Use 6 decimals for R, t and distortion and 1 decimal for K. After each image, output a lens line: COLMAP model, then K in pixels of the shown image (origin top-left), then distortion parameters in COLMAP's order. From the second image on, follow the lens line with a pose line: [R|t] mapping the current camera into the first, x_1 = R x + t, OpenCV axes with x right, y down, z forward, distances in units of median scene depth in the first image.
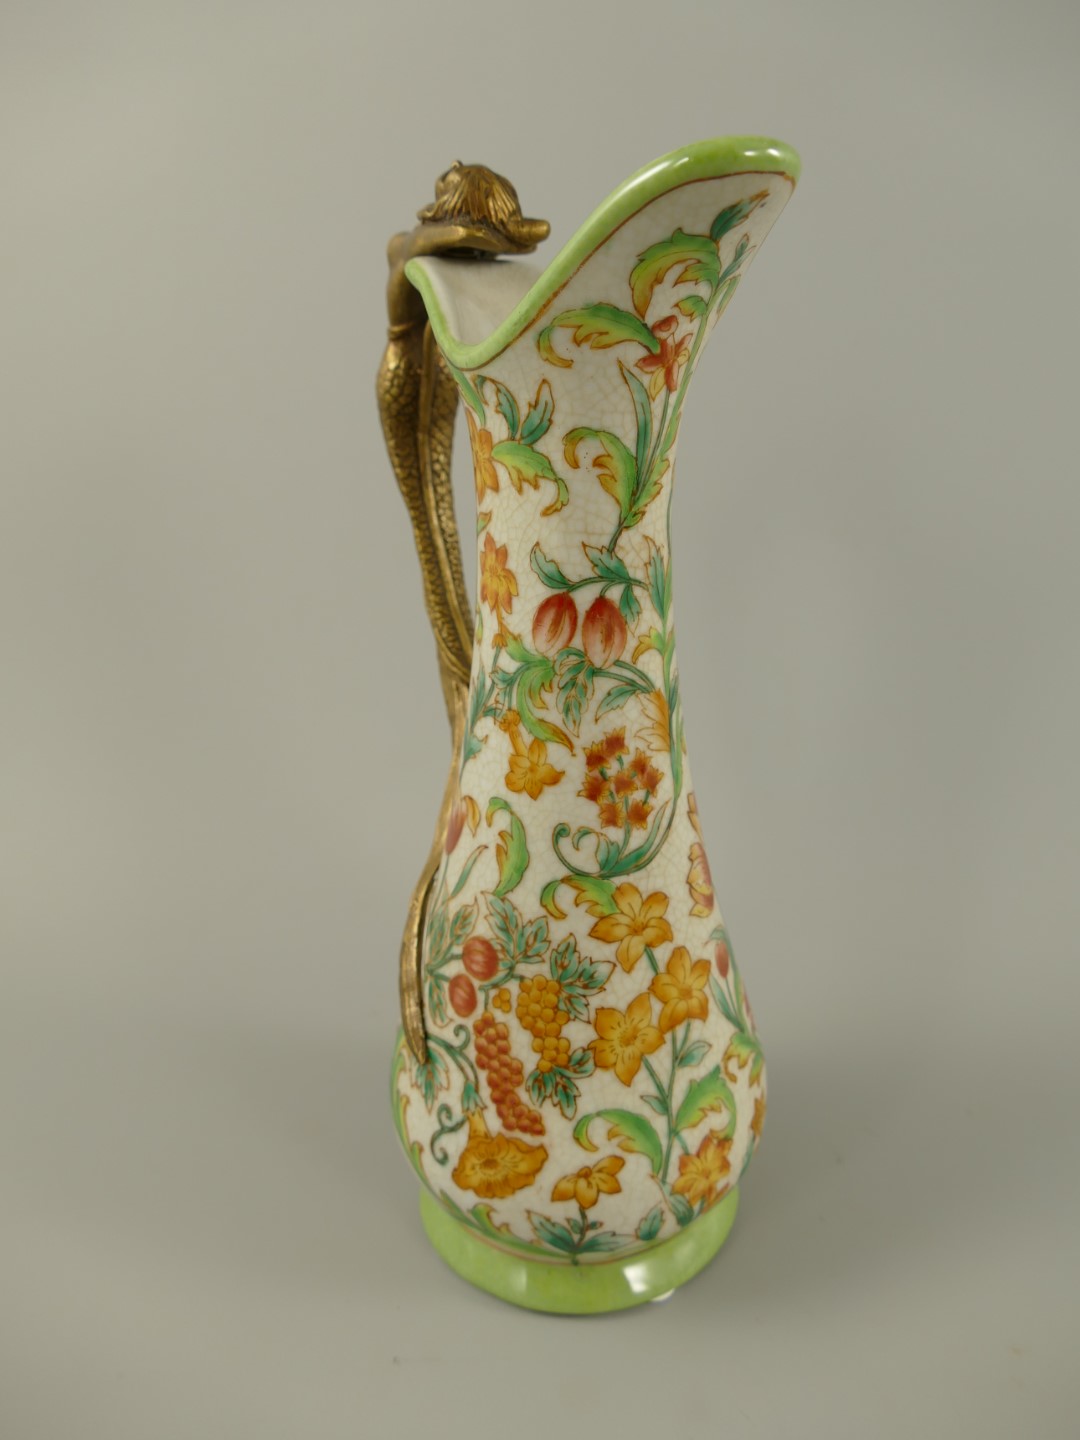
lens RADIAL K [[1140.3, 0, 540.0], [0, 1140.3, 720.0], [0, 0, 1]] dist [-0.026868, 0.003594]
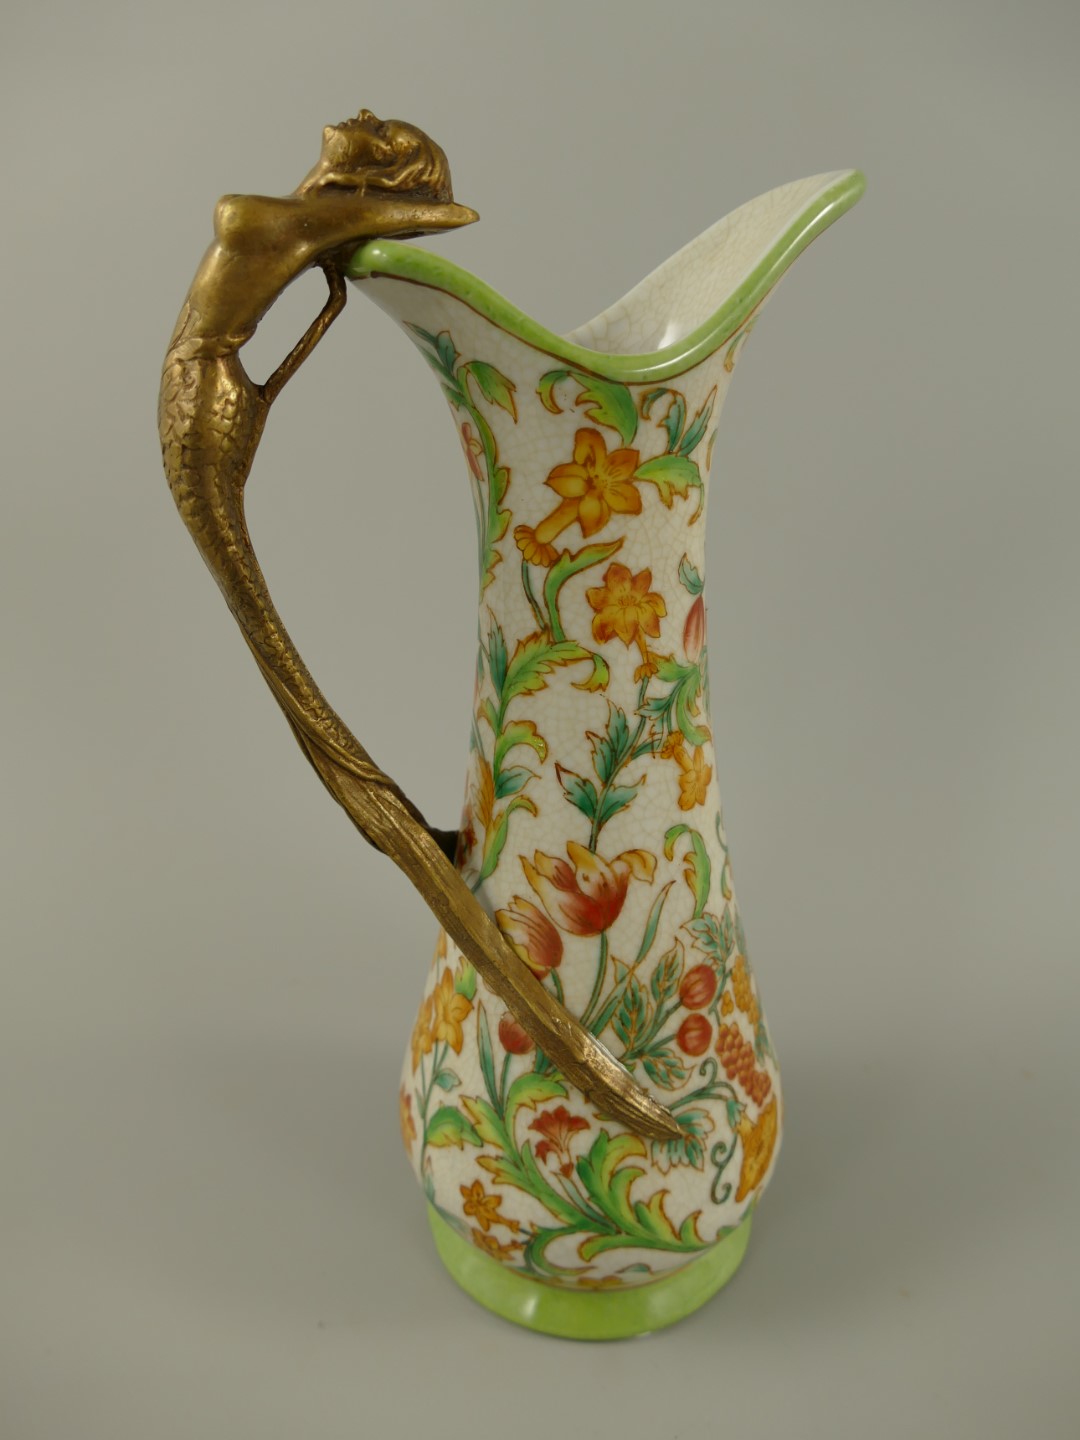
lens RADIAL K [[1140.3, 0, 540.0], [0, 1140.3, 720.0], [0, 0, 1]] dist [-0.026868, 0.003594]
pose [[0.230121, -0.351651, 0.907406, -0.923718], [0.317913, 0.908438, 0.271426, -0.316642], [-0.919769, 0.226016, 0.320845, 0.800150]]
